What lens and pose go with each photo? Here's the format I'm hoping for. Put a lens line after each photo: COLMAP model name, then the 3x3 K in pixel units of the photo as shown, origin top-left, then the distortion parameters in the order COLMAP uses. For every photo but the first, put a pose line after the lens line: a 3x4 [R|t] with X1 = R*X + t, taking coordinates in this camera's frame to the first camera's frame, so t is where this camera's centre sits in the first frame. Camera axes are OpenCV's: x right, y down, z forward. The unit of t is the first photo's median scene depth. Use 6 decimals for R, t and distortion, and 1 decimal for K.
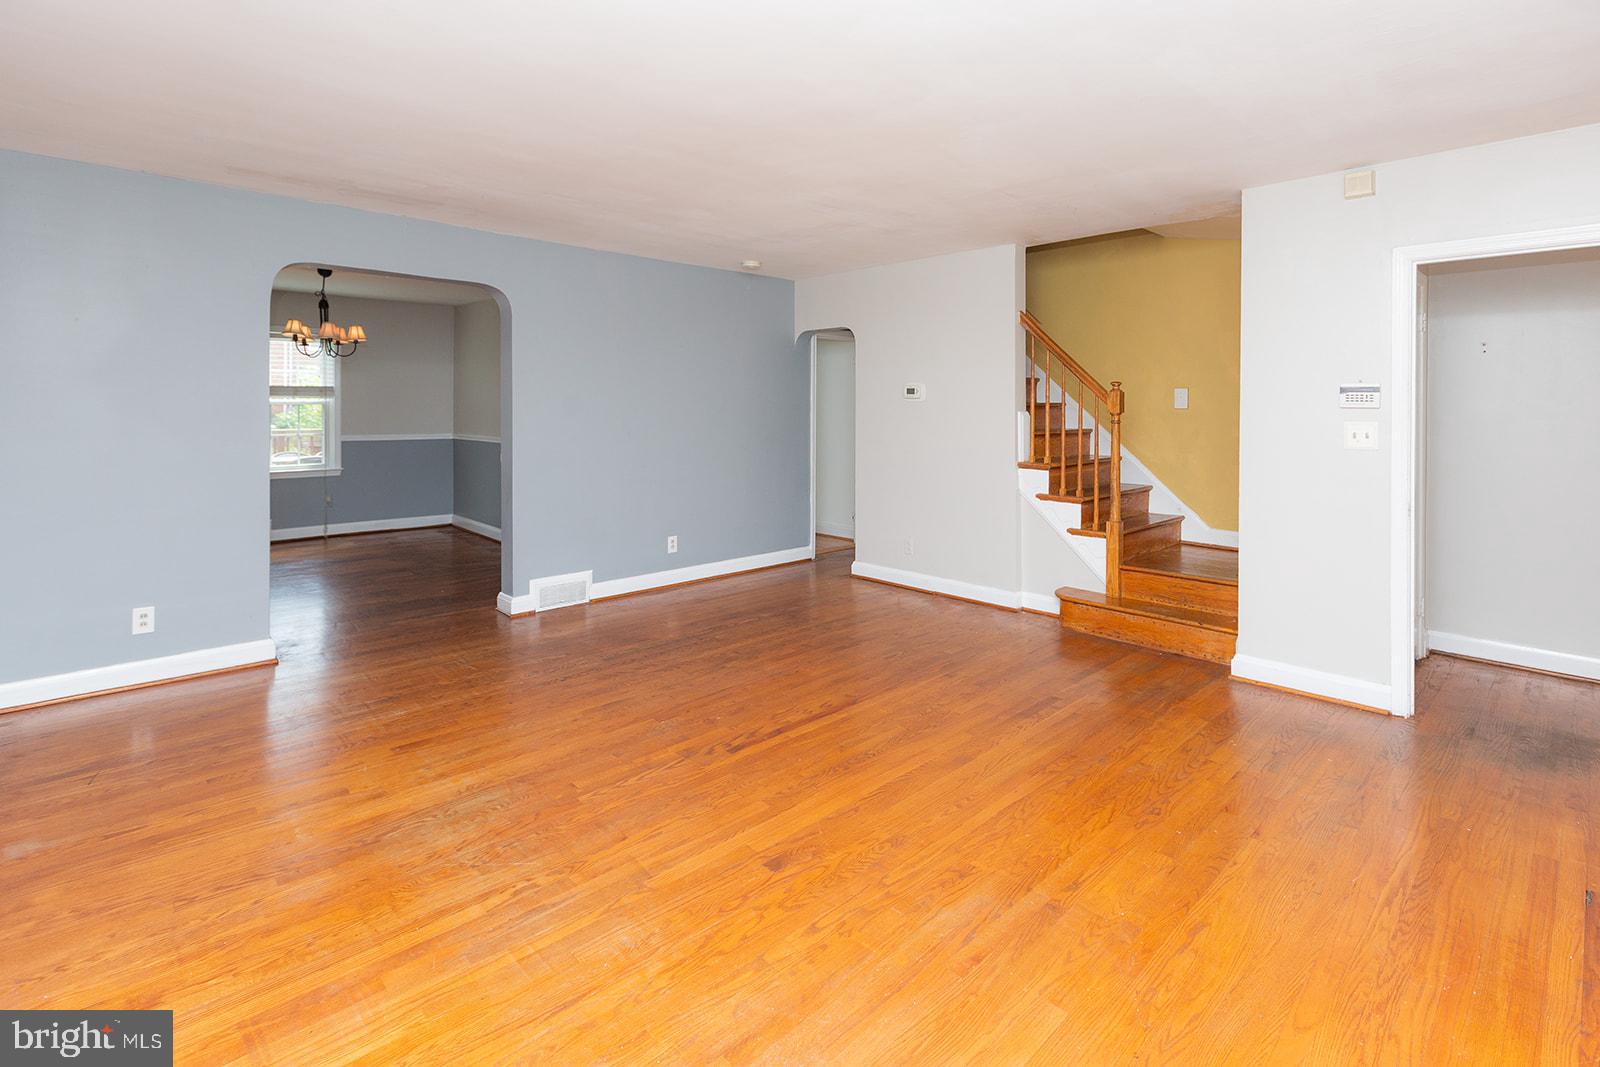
lens RADIAL K [[762.6, 0, 800.9], [0, 762.6, 398.2], [0, 0, 1]] dist [-0.000350, -0.000150]
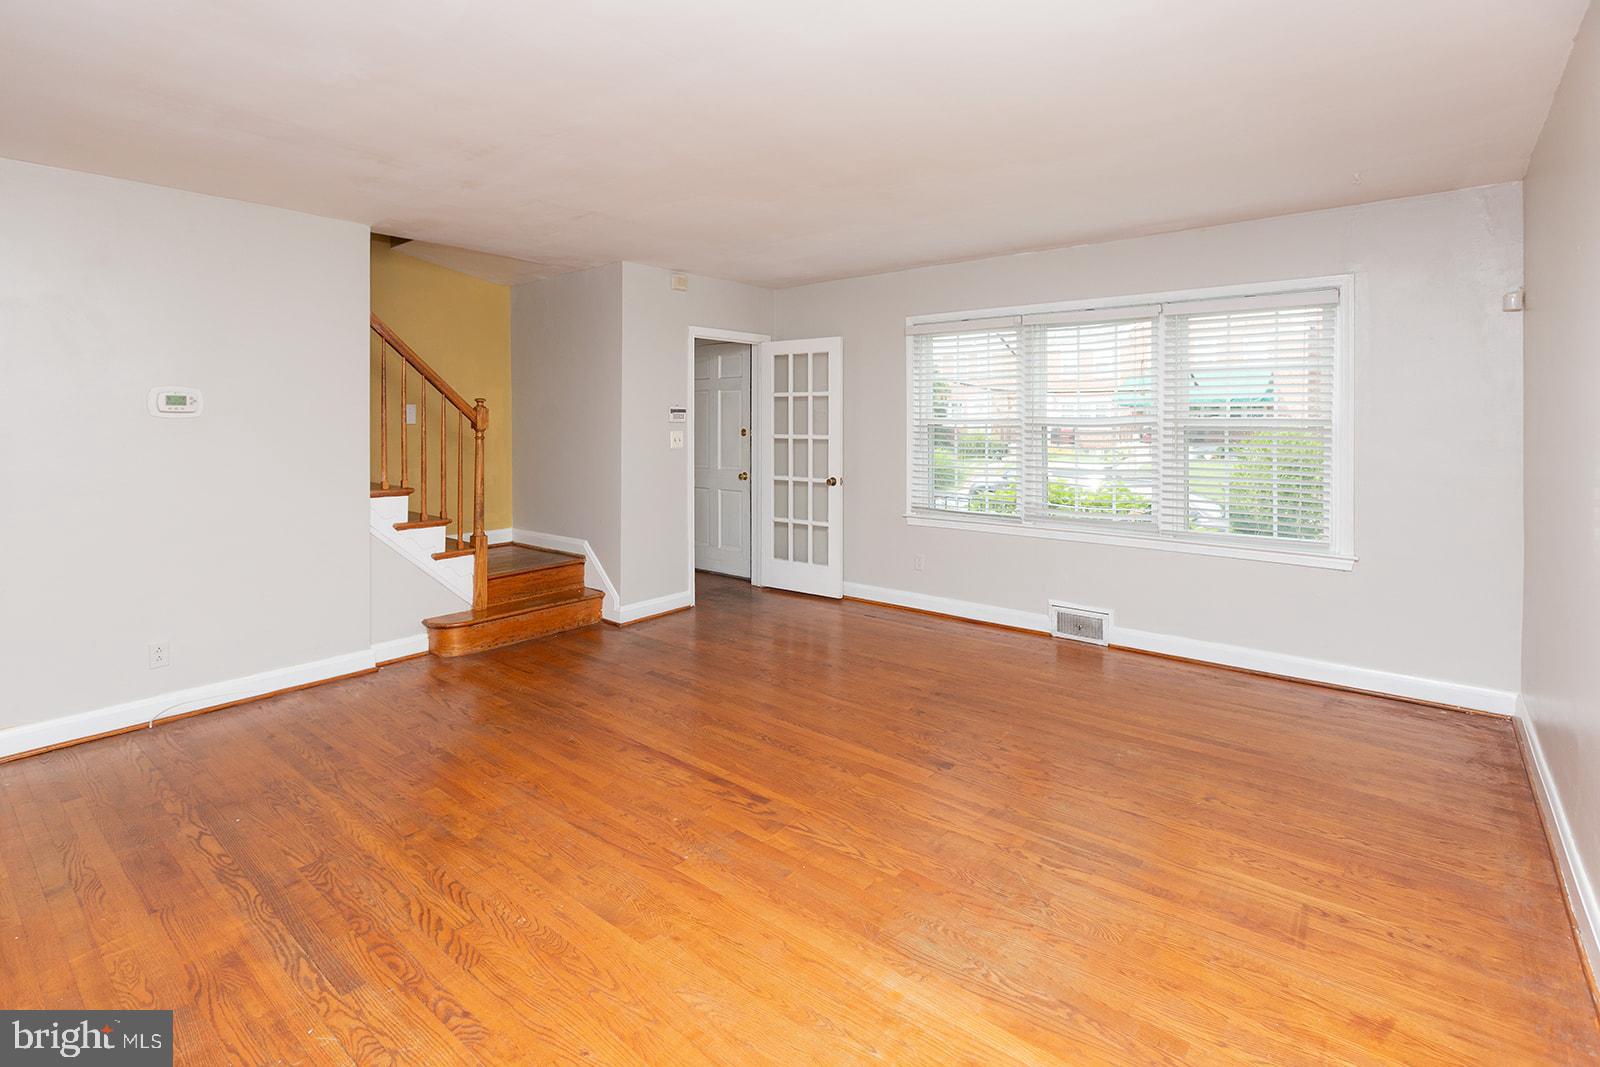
lens RADIAL K [[744.2, 0, 828.1], [0, 744.2, 418.2], [0, 0, 1]] dist [0.000346, 0.000083]
pose [[-0.131268, -0.002197, 0.991345, -0.996339], [-0.008774, 0.999961, 0.001054, -0.000464], [-0.991308, -0.008560, -0.131282, 1.054253]]
